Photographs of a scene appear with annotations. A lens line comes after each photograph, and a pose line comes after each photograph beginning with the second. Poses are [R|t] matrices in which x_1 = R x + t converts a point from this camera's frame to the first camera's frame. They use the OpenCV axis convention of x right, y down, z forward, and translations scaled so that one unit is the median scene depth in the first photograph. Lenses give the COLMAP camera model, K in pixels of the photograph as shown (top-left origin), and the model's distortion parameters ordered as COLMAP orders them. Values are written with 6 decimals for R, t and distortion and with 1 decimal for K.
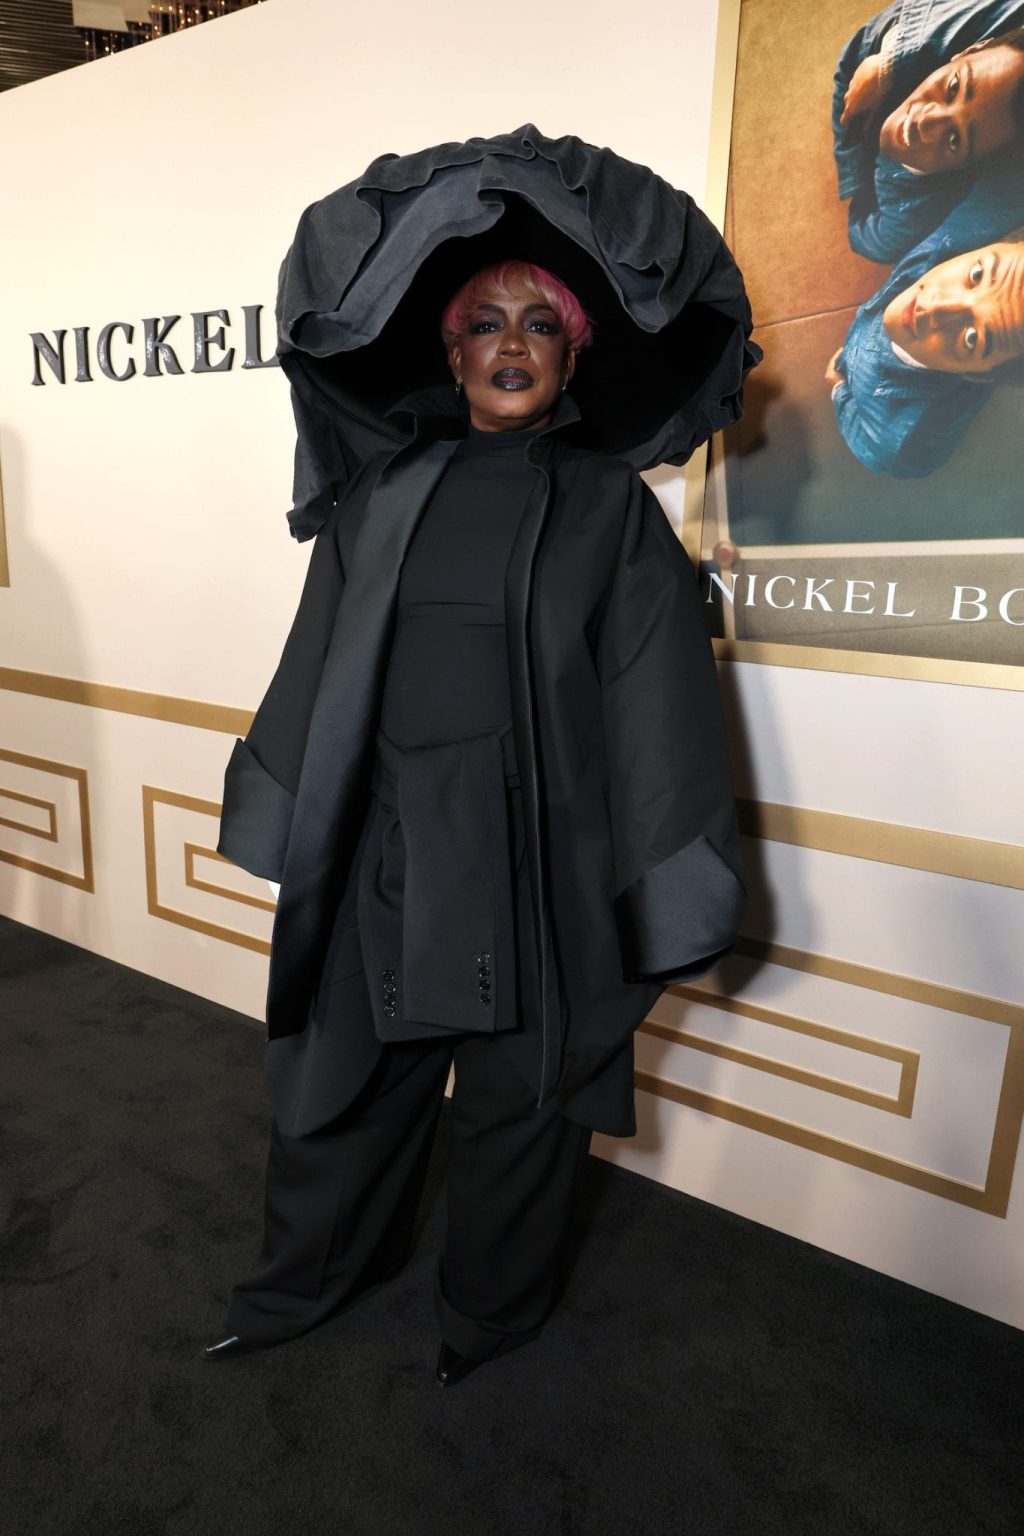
lens RADIAL K [[1075.3, 0, 533.3], [0, 1075.3, 708.4], [0, 0, 1]] dist [0.002187, -0.003633]
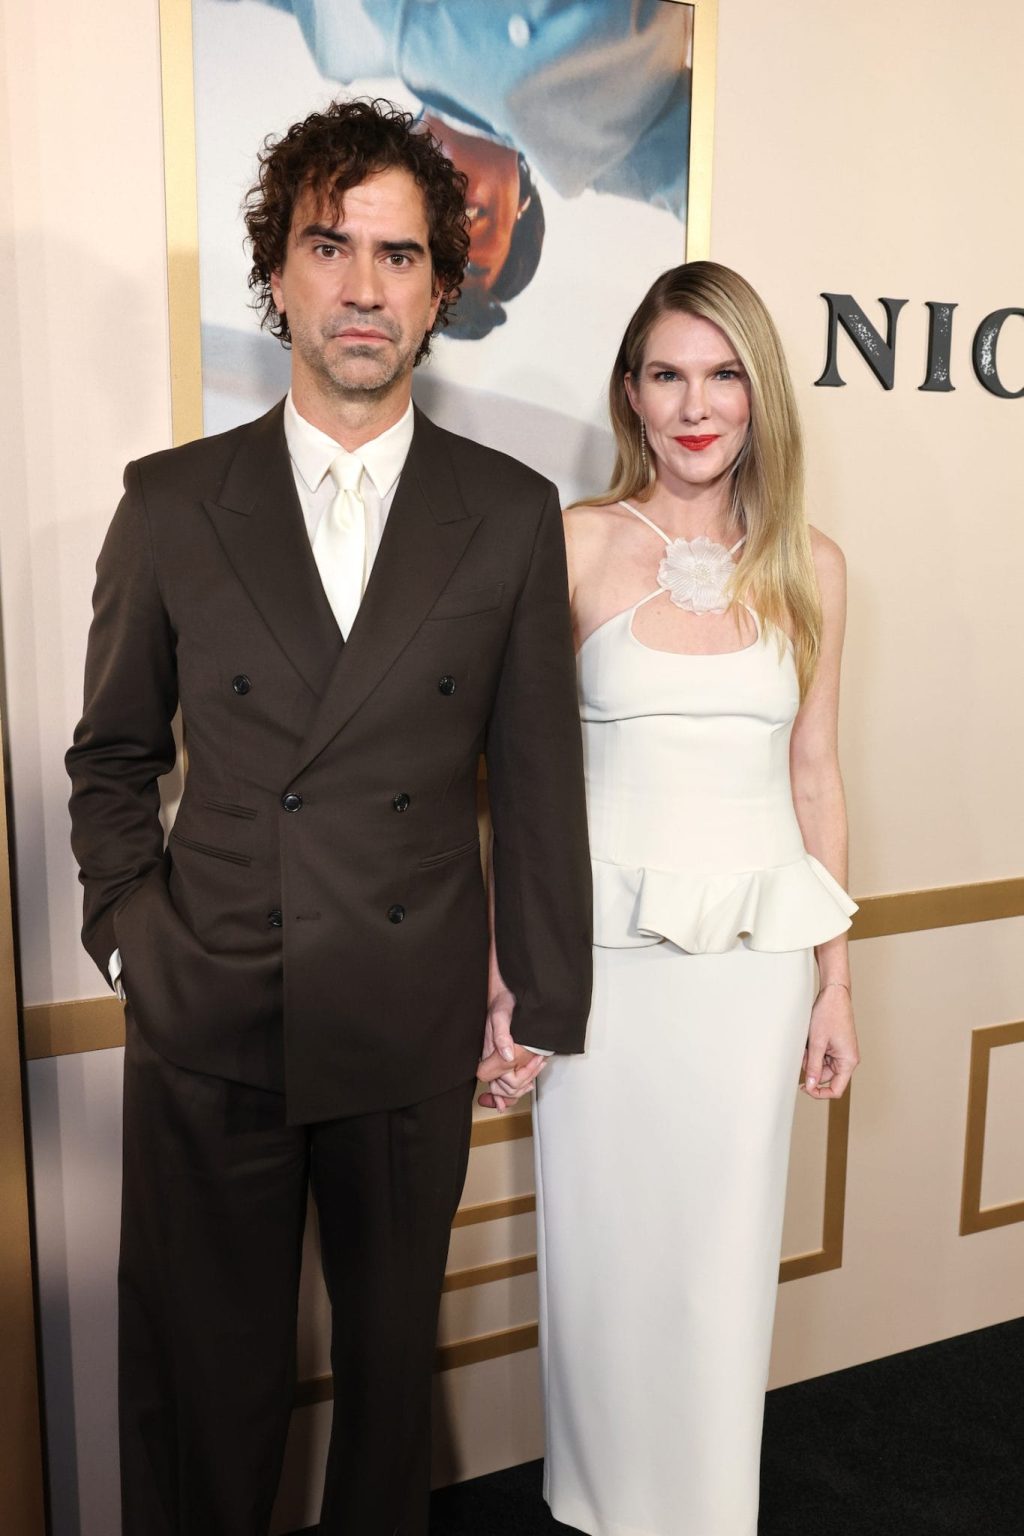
lens RADIAL K [[1349.4, 0, 538.7], [0, 1349.4, 784.9], [0, 0, 1]] dist [-0.010477, 0.005507]
pose [[0.533519, -0.150657, 0.832262, -1.256205], [0.185815, 0.980845, 0.058437, -0.181762], [-0.825125, 0.123470, 0.551294, 0.833787]]
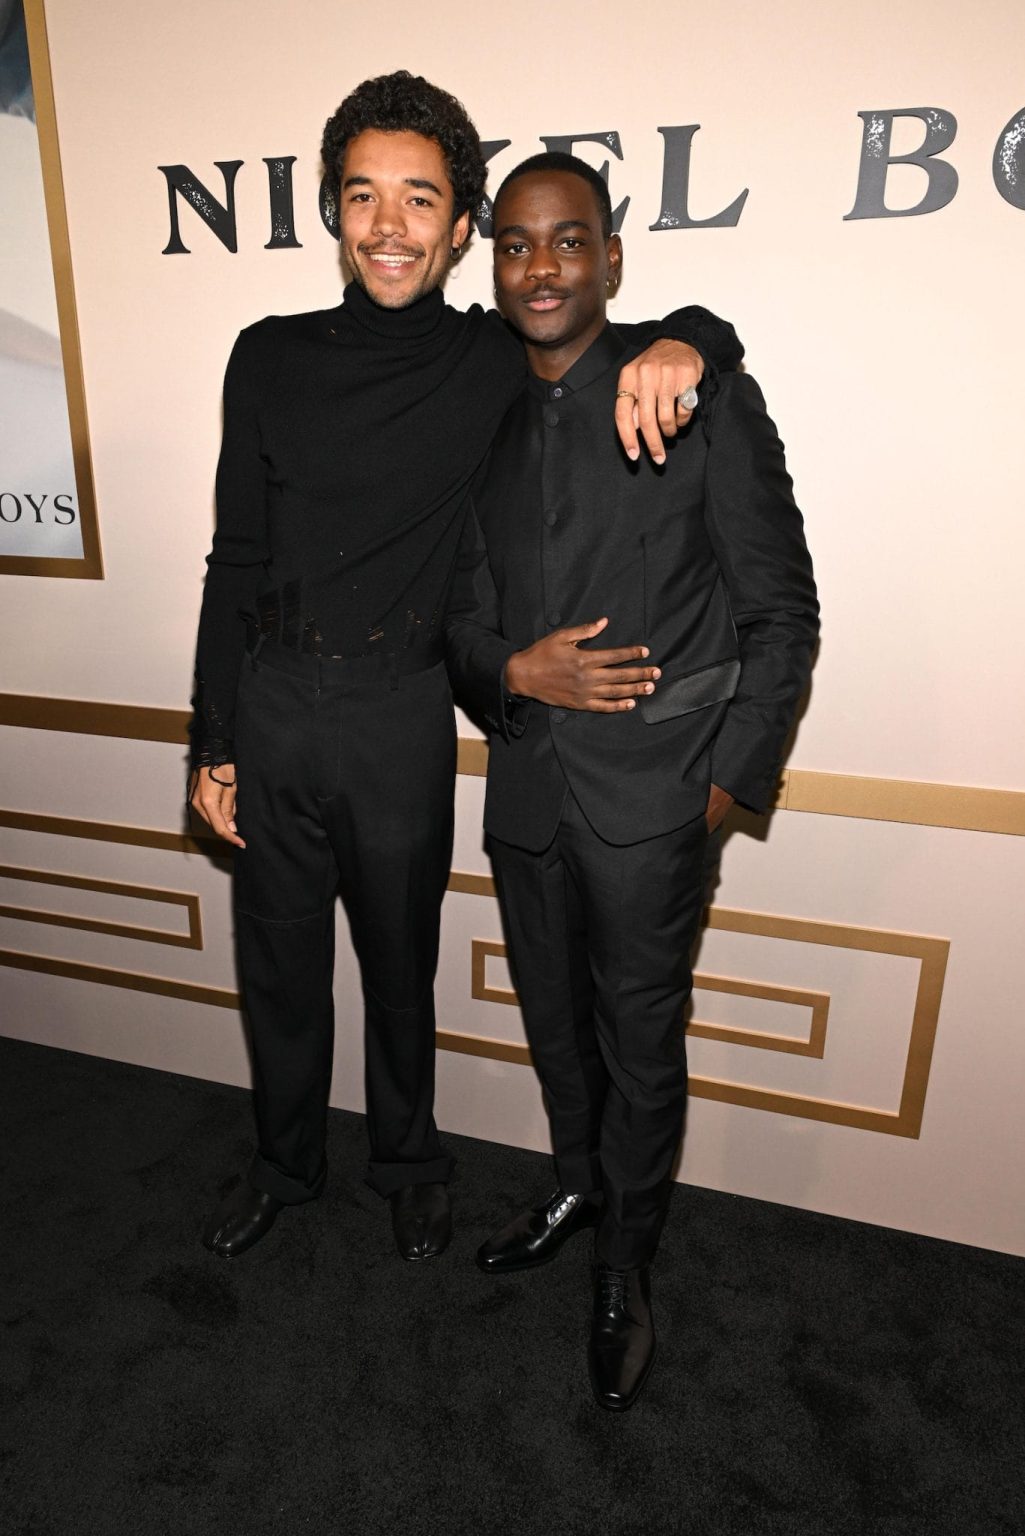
lens RADIAL K [[1075.3, 0, 449.6], [0, 1075.3, 762.0], [0, 0, 1]] dist [0.002187, -0.003633]
pose [[0.964786, -0.083892, 0.249299, -0.528844], [0.056430, 0.991722, 0.115342, -0.076456], [-0.256911, -0.097213, 0.961533, 0.355544]]
